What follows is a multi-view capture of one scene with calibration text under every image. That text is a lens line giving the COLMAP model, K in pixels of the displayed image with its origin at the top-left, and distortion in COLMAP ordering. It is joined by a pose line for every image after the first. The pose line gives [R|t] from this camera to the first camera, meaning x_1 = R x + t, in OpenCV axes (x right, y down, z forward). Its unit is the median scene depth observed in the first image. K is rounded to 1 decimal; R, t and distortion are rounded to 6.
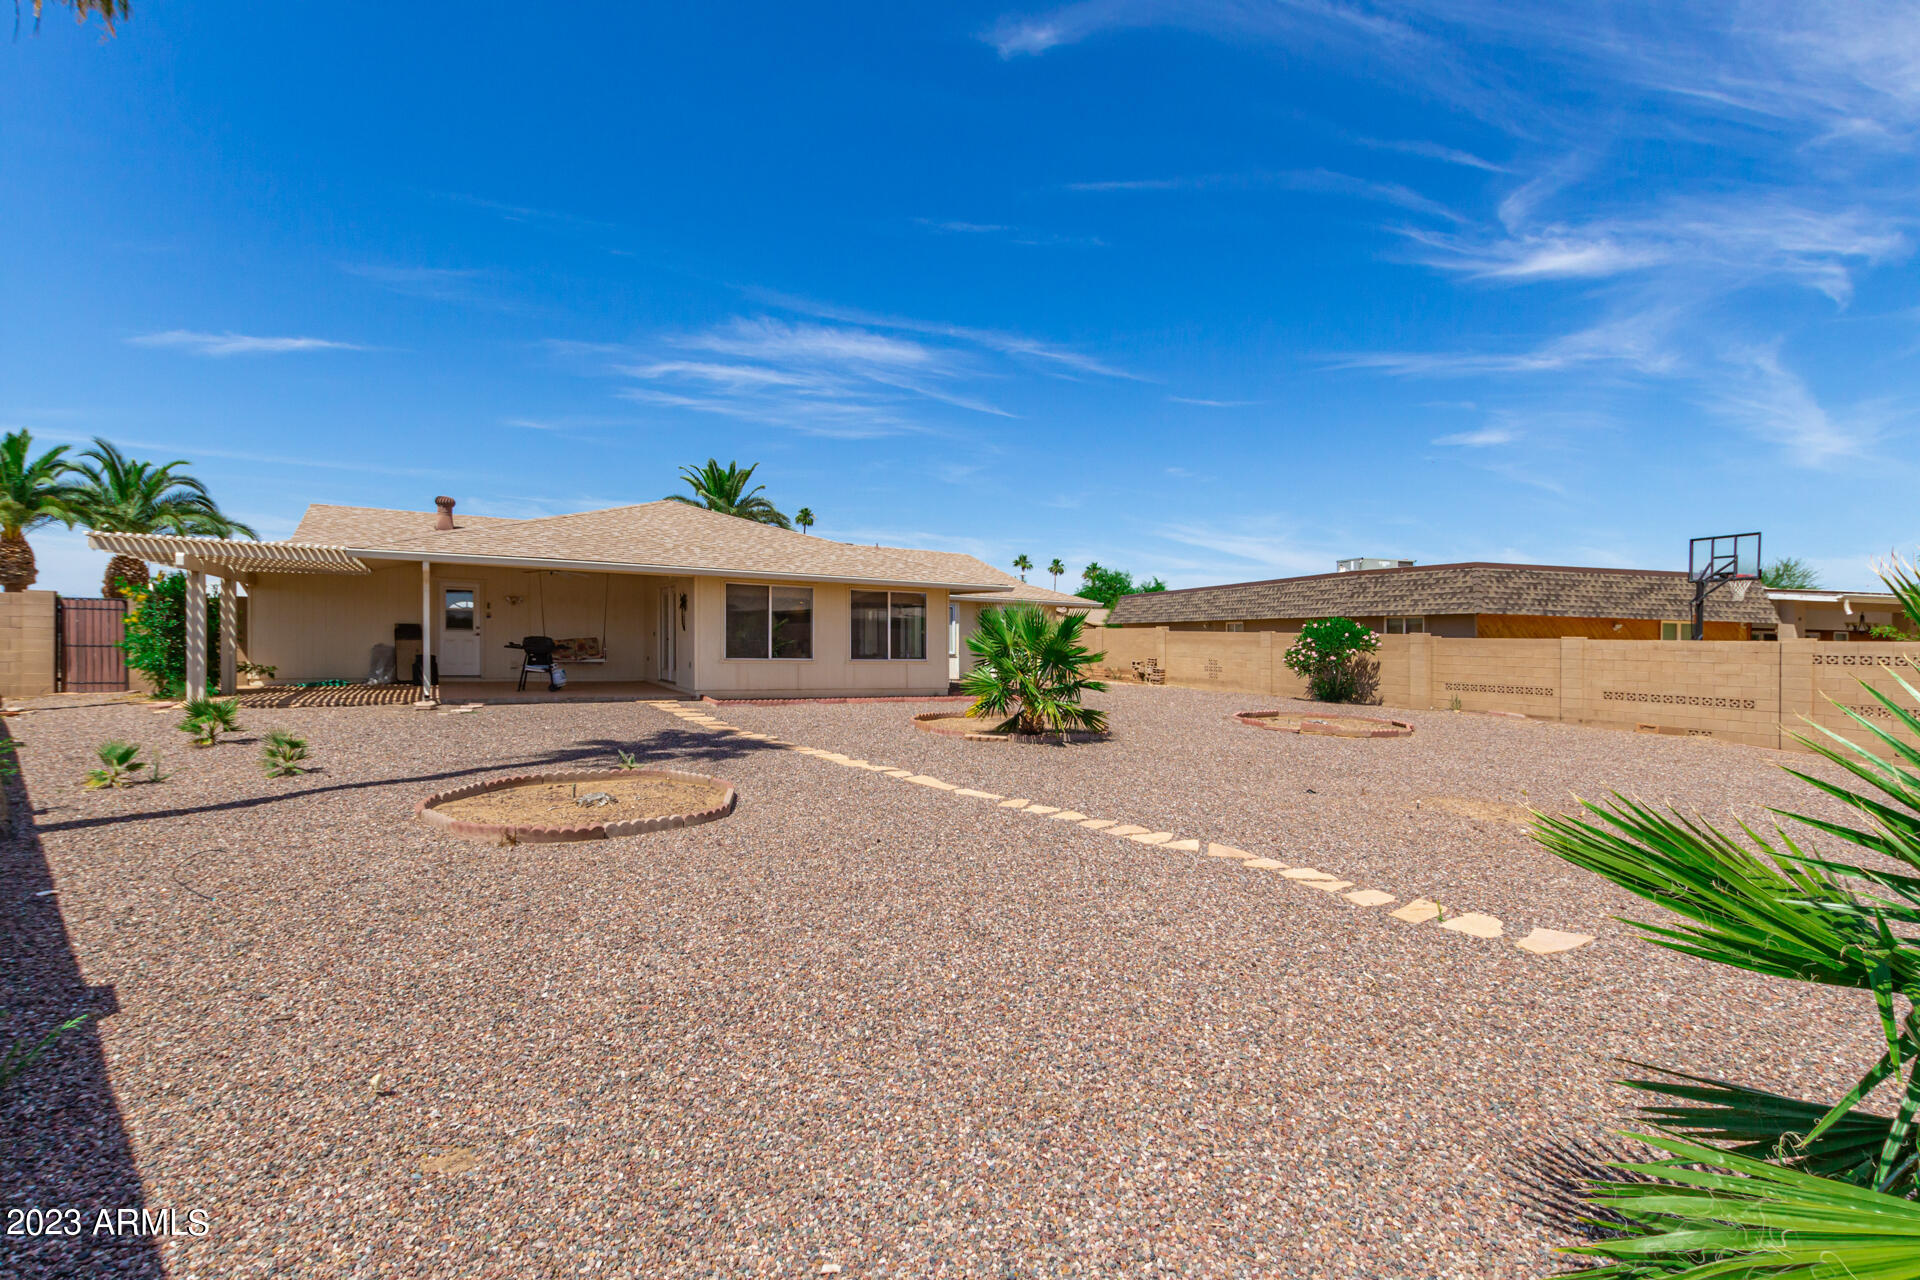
lens RADIAL K [[916.2, 0, 945.9], [0, 916.2, 651.3], [0, 0, 1]] dist [0.018751, -0.005168]
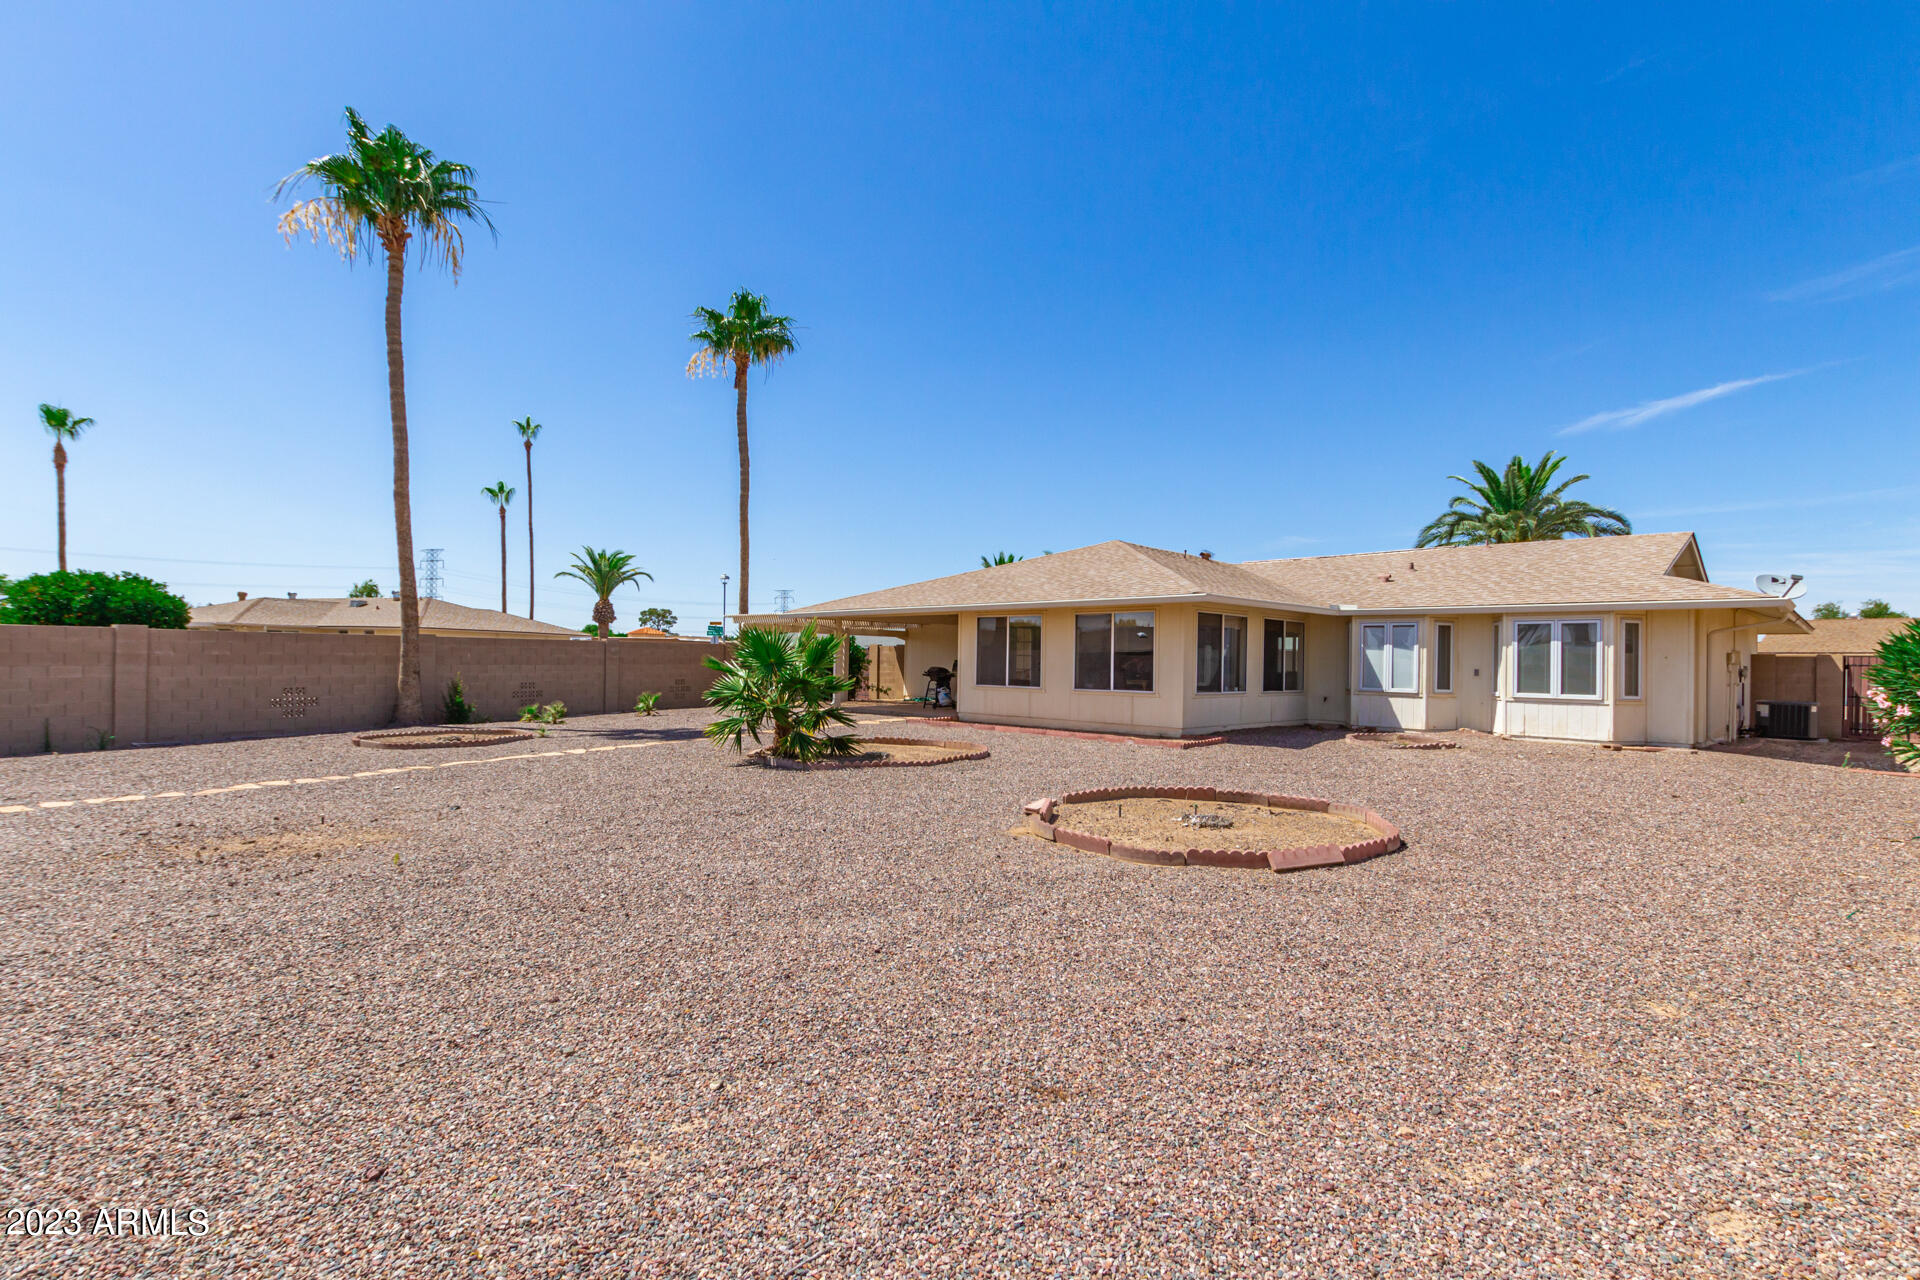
lens RADIAL K [[891.6, 0, 977.0], [0, 891.6, 621.1], [0, 0, 1]] dist [0.008128, -0.003267]
pose [[0.264552, -0.060929, -0.962445, 0.700659], [-0.026170, 0.997181, -0.070321, 0.006038], [0.964016, 0.043791, 0.262211, 0.628606]]
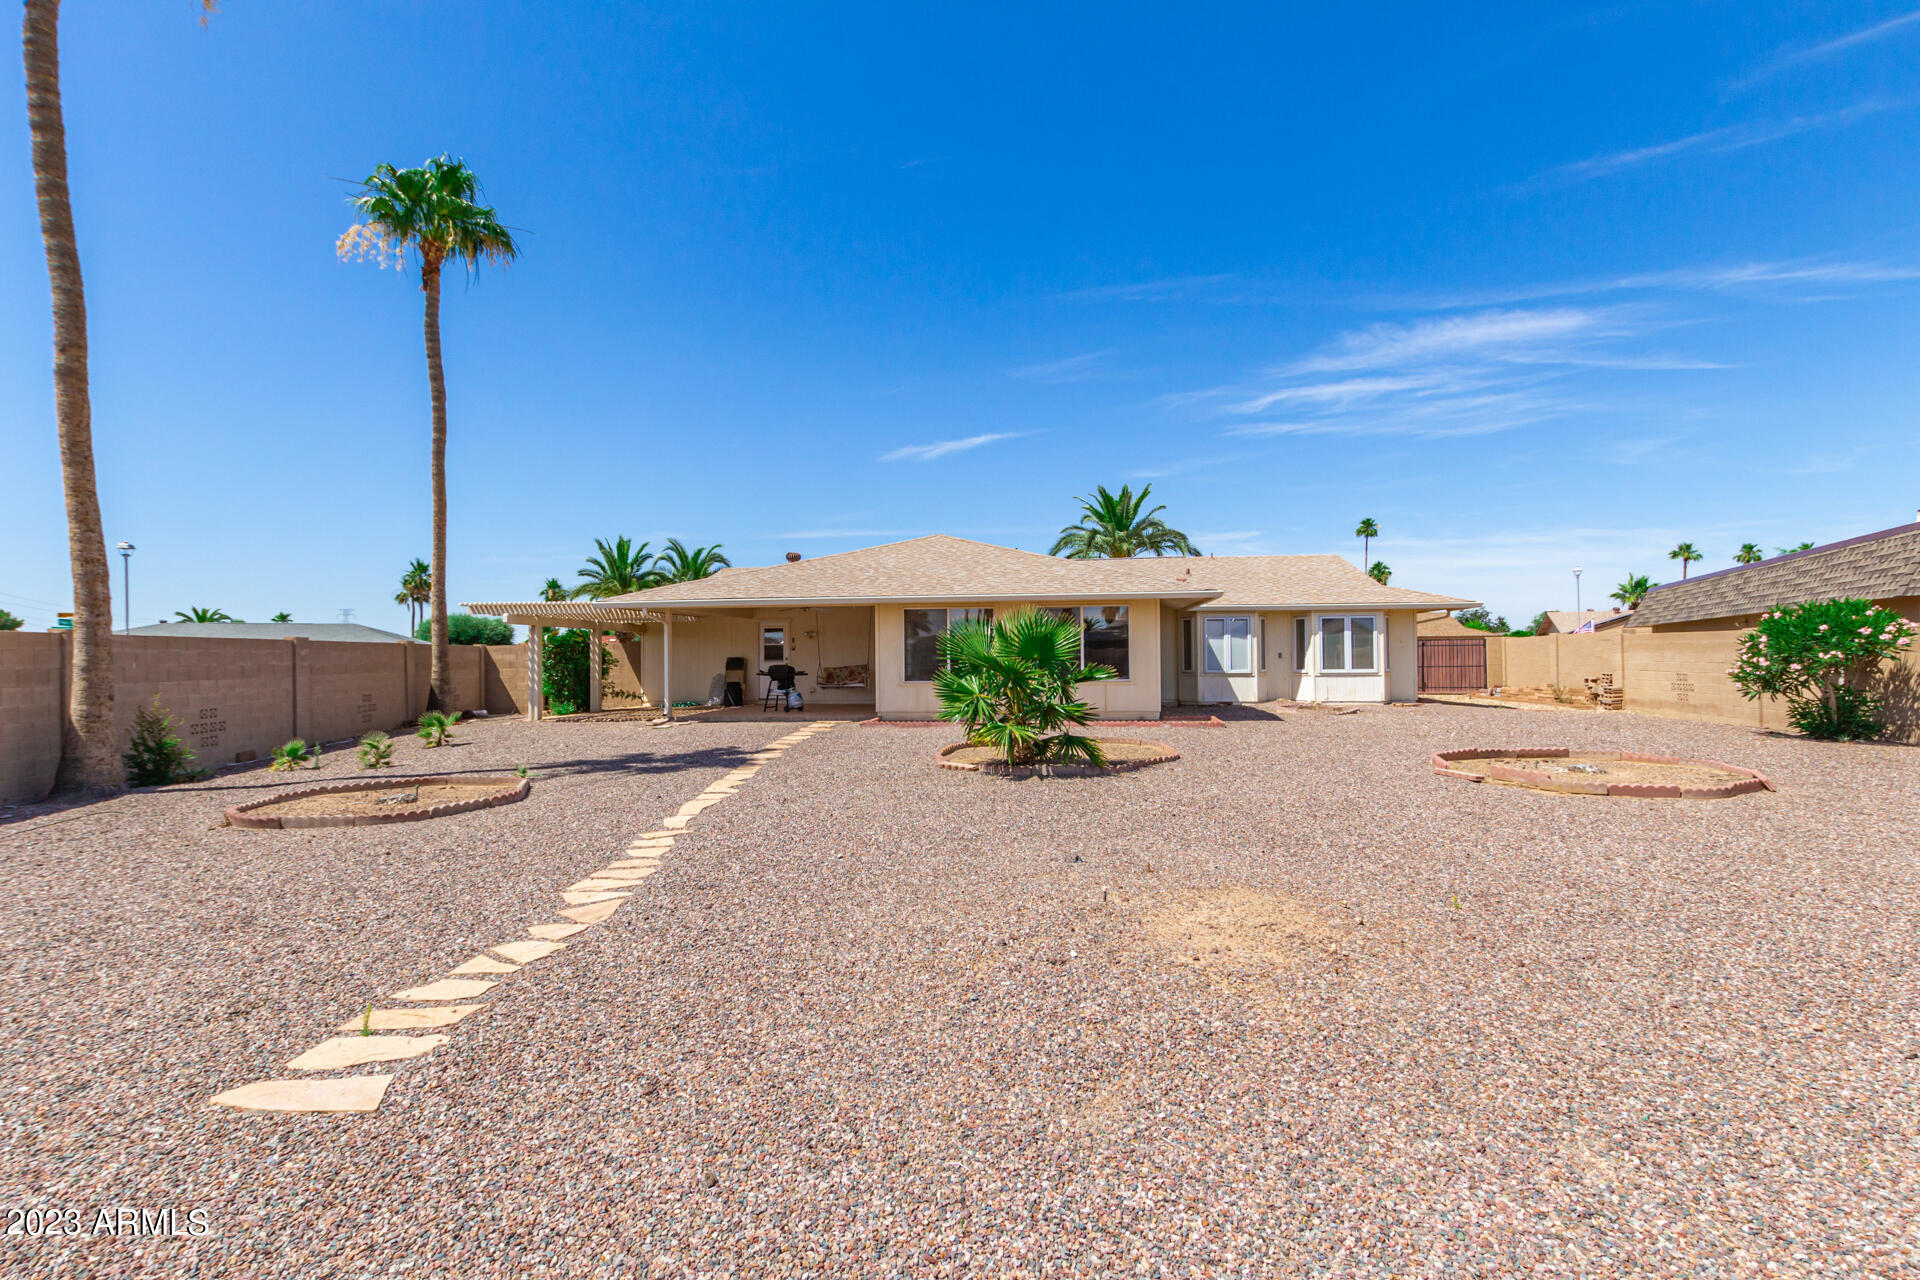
lens RADIAL K [[891.6, 0, 949.2], [0, 891.6, 649.5], [0, 0, 1]] dist [0.008128, -0.003267]
pose [[0.796400, -0.036325, -0.603678, 0.362230], [0.017768, 0.999169, -0.036682, 0.008514], [0.604509, 0.018487, 0.796384, 0.198022]]
